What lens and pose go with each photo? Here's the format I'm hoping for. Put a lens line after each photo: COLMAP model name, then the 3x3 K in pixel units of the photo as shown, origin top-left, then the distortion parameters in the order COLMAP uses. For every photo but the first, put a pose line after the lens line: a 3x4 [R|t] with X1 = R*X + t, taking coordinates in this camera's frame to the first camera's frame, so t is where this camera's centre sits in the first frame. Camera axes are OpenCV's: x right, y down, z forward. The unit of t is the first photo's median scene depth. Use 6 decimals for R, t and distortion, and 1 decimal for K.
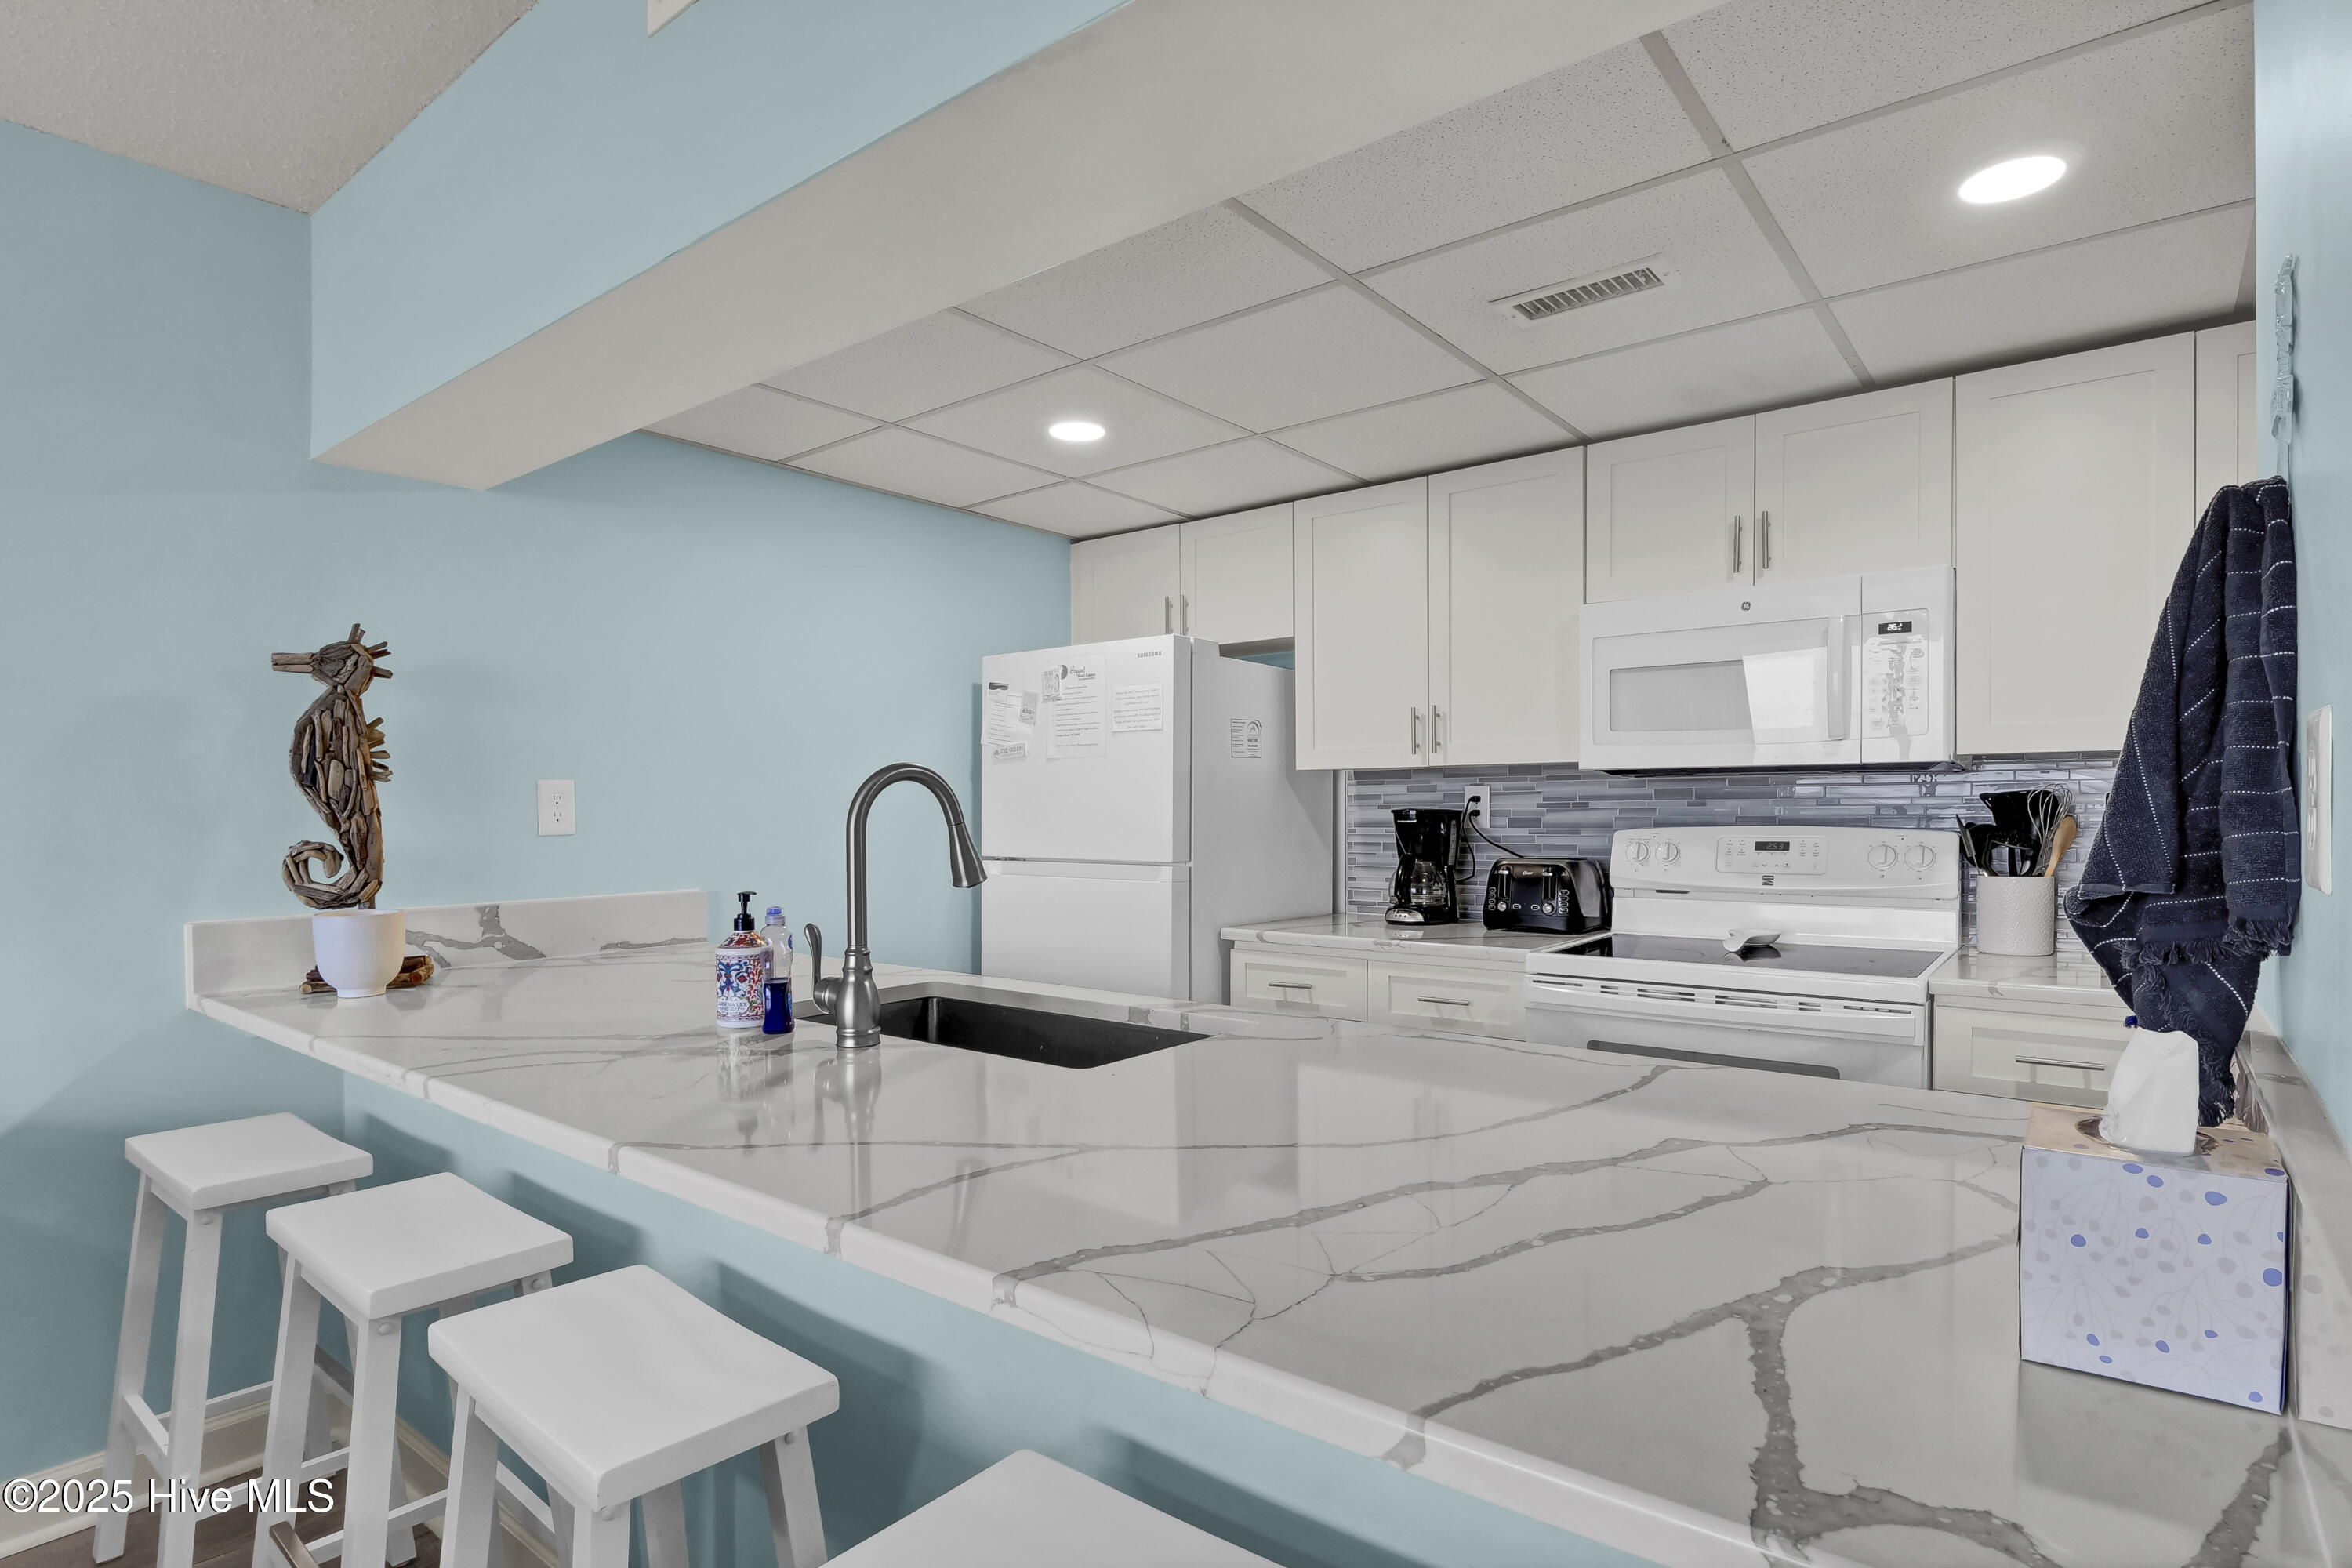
lens RADIAL K [[1184.4, 0, 1180.1], [0, 1184.4, 803.3], [0, 0, 1]] dist [-0.004226, -0.000373]
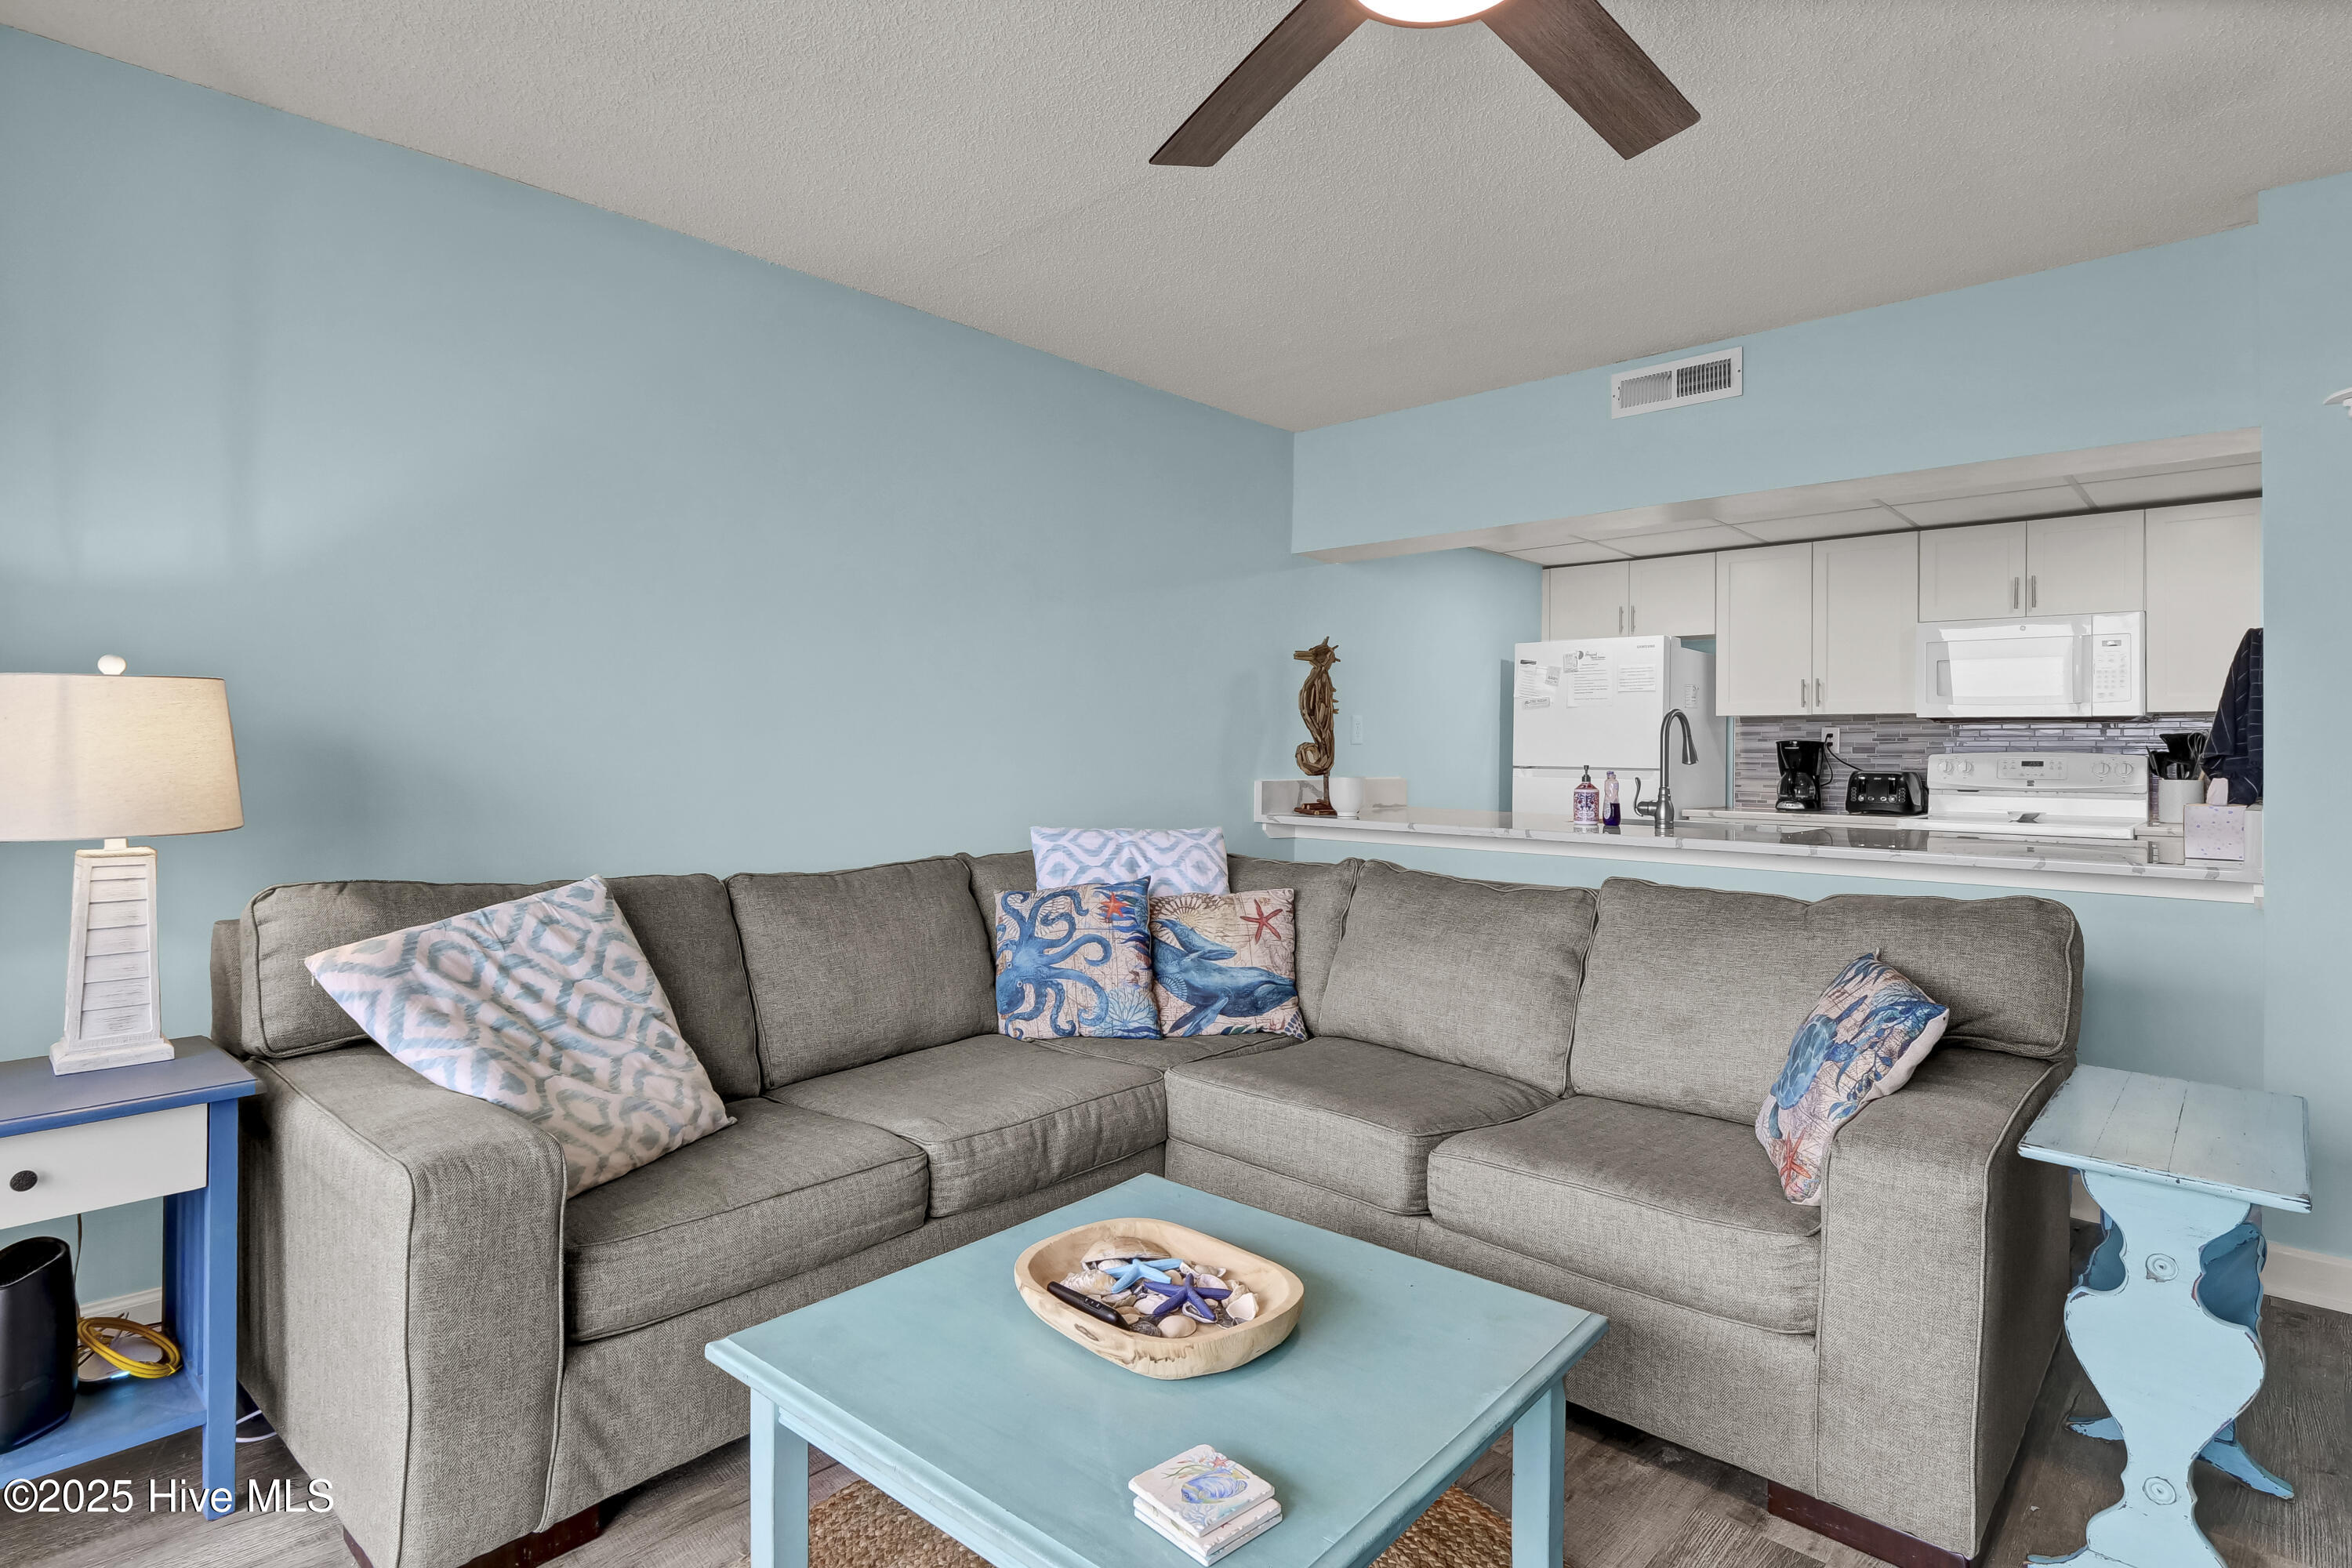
lens RADIAL K [[1239.7, 0, 1173.9], [0, 1239.7, 714.6], [0, 0, 1]] dist [-0.001471, -0.000498]
pose [[0.997631, 0.014632, -0.067220, -0.602796], [-0.016639, 0.999429, -0.029401, 0.037024], [0.066751, 0.030450, 0.997305, -0.851082]]
